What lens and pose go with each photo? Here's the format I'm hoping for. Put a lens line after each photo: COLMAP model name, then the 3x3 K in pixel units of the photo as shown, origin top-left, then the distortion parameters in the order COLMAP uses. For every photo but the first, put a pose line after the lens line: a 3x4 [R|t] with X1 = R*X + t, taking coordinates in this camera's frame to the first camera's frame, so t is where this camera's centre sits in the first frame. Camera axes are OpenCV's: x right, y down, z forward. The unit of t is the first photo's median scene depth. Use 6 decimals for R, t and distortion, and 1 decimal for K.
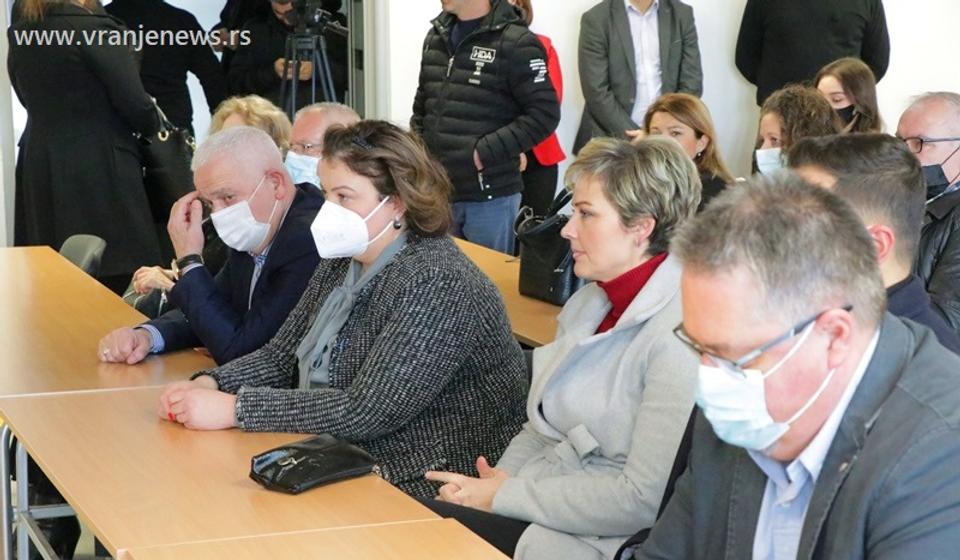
lens RADIAL K [[2343.4, 0, 480.0], [0, 2343.4, 278.2], [0, 0, 1]] dist [0.676887, 0.000000]
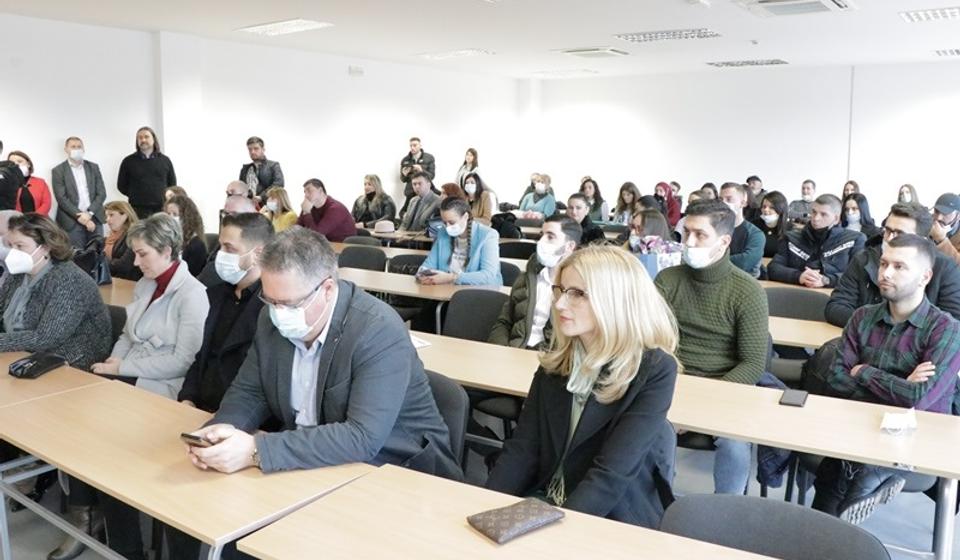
lens RADIAL K [[834.0, 0, 478.8], [0, 834.0, 280.9], [0, 0, 1]] dist [0.002025, 0.000287]
pose [[0.853989, -0.075907, 0.514723, -0.110828], [0.062637, 0.997104, 0.043122, -0.009470], [-0.516506, -0.004585, 0.856271, 0.088303]]
